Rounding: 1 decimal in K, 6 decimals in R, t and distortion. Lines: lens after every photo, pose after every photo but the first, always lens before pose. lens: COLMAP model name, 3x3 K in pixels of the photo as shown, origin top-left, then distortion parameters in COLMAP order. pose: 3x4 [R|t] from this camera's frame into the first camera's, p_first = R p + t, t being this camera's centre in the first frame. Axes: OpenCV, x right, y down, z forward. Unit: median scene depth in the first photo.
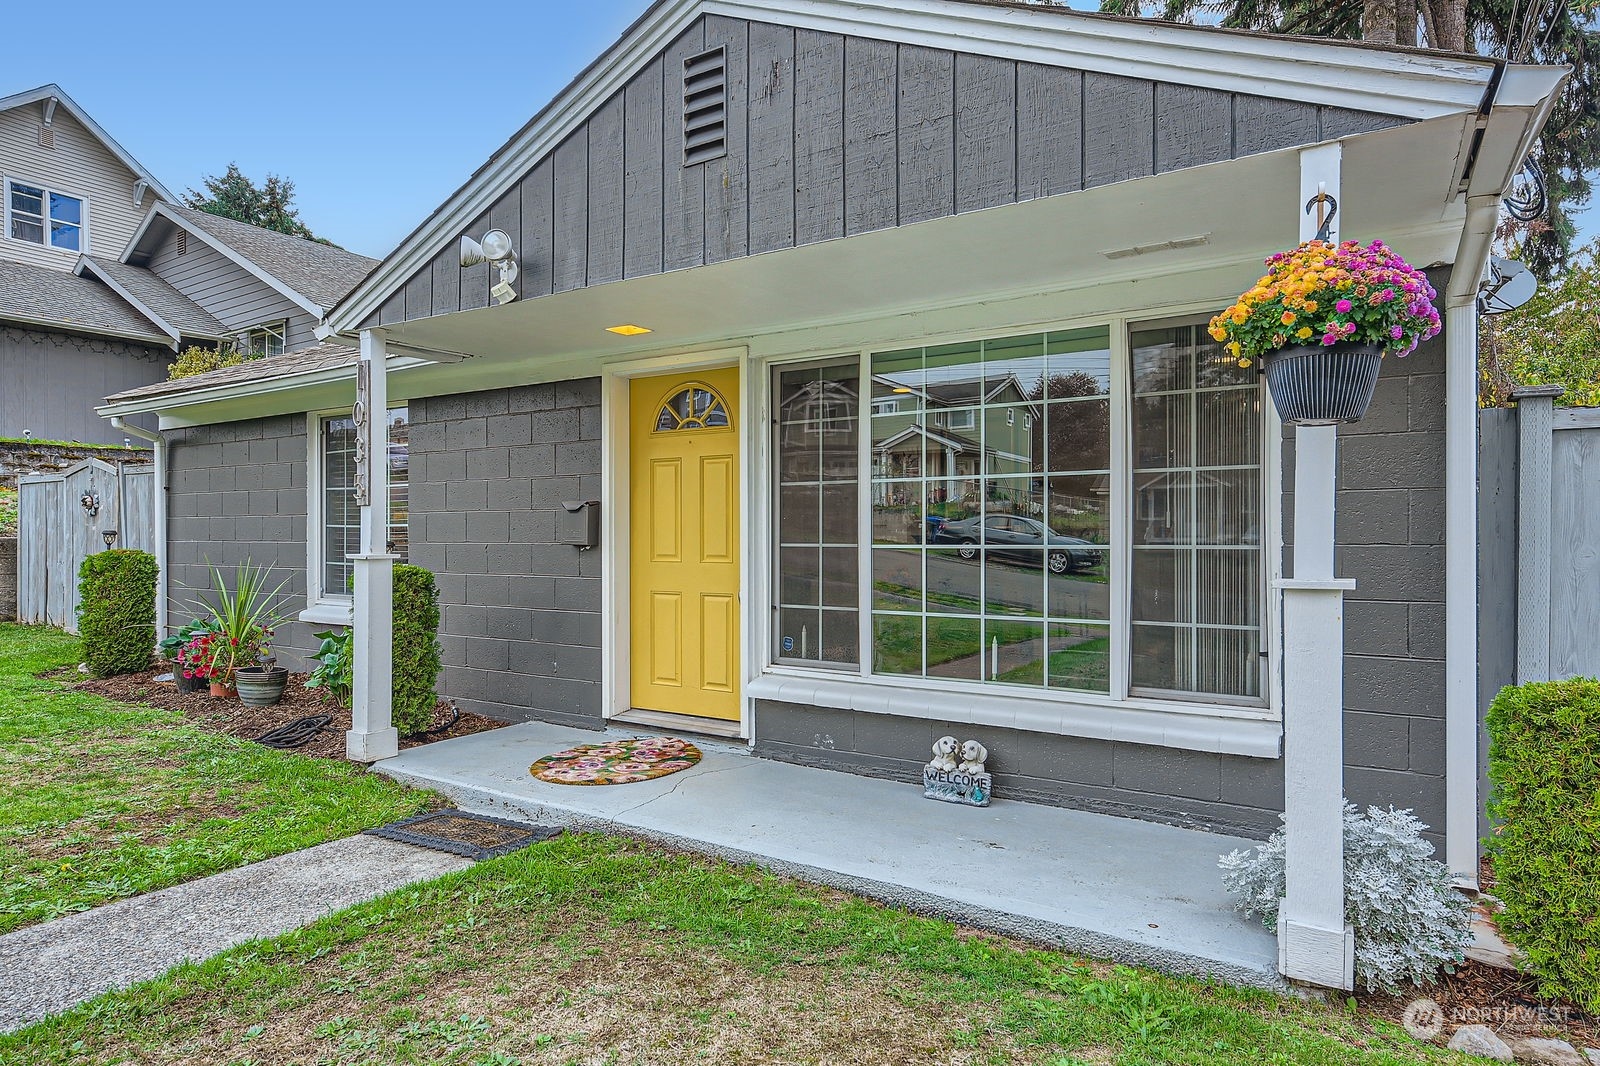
lens RADIAL K [[911.7, 0, 801.9], [0, 911.7, 543.8], [0, 0, 1]] dist [0.000071, -0.000031]
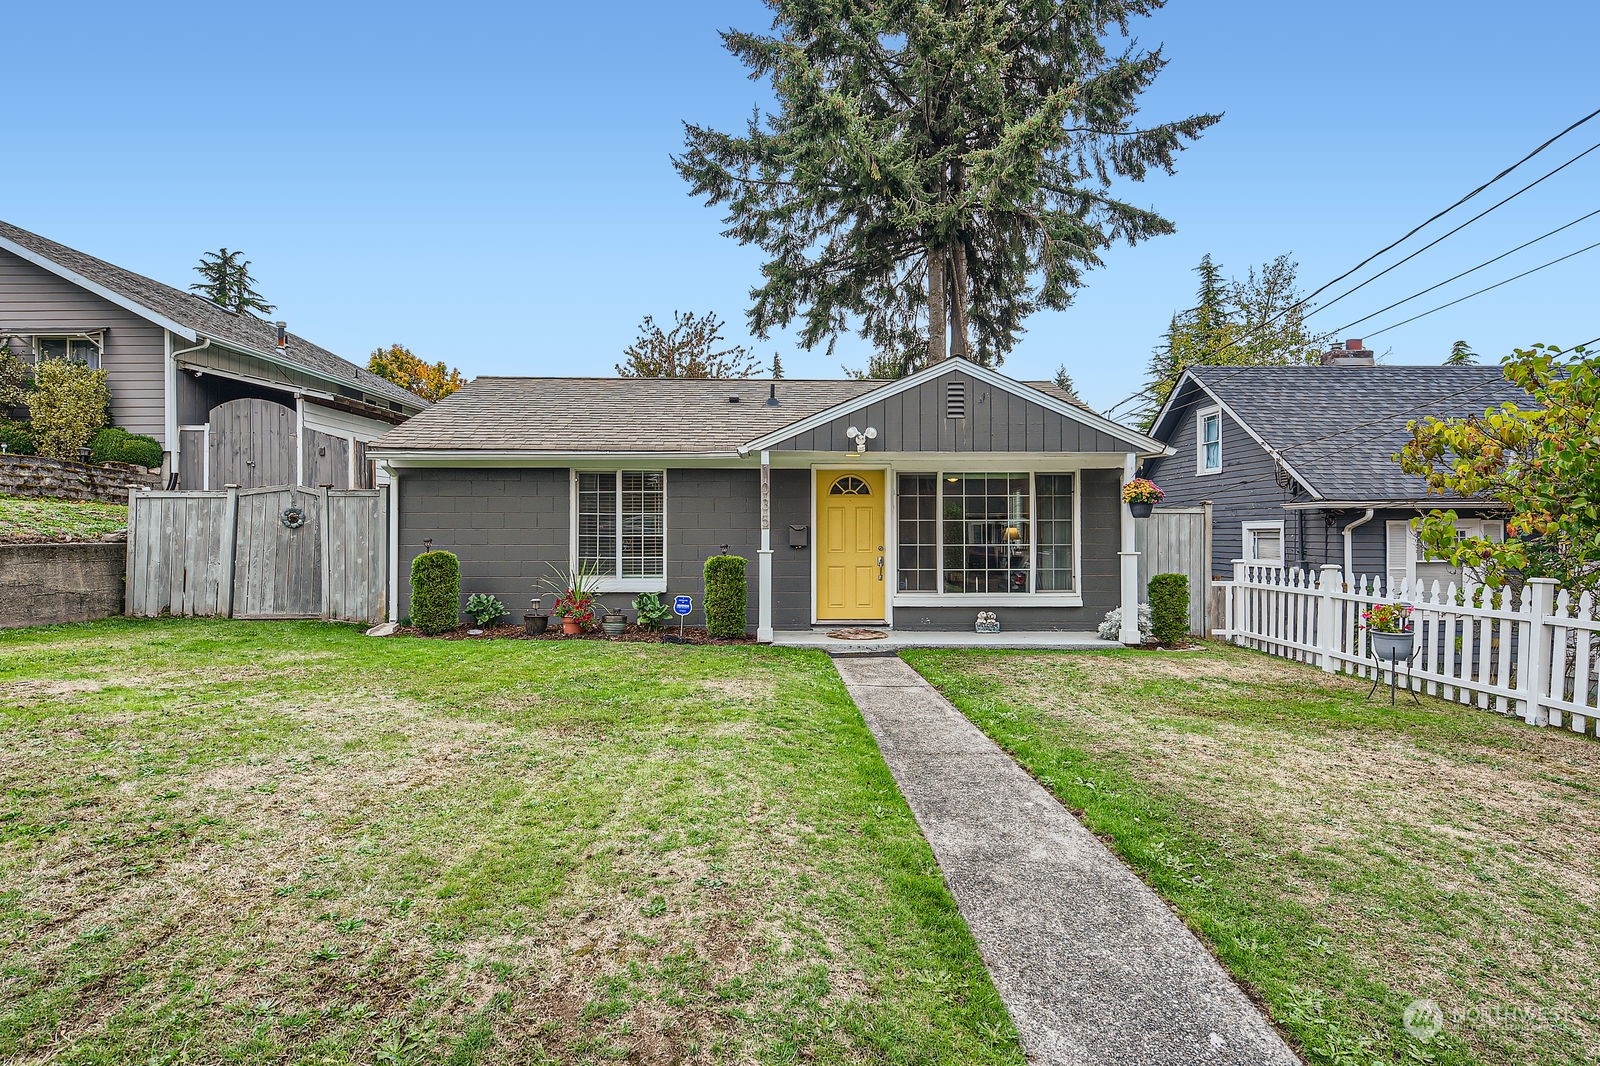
lens RADIAL K [[834.1, 0, 797.1], [0, 834.1, 537.8], [0, 0, 1]] dist [0.000936, 0.000046]
pose [[0.863374, -0.015705, 0.504320, -1.414462], [0.011273, 0.999866, 0.011838, -0.048273], [-0.504439, -0.004535, 0.863435, -0.819363]]
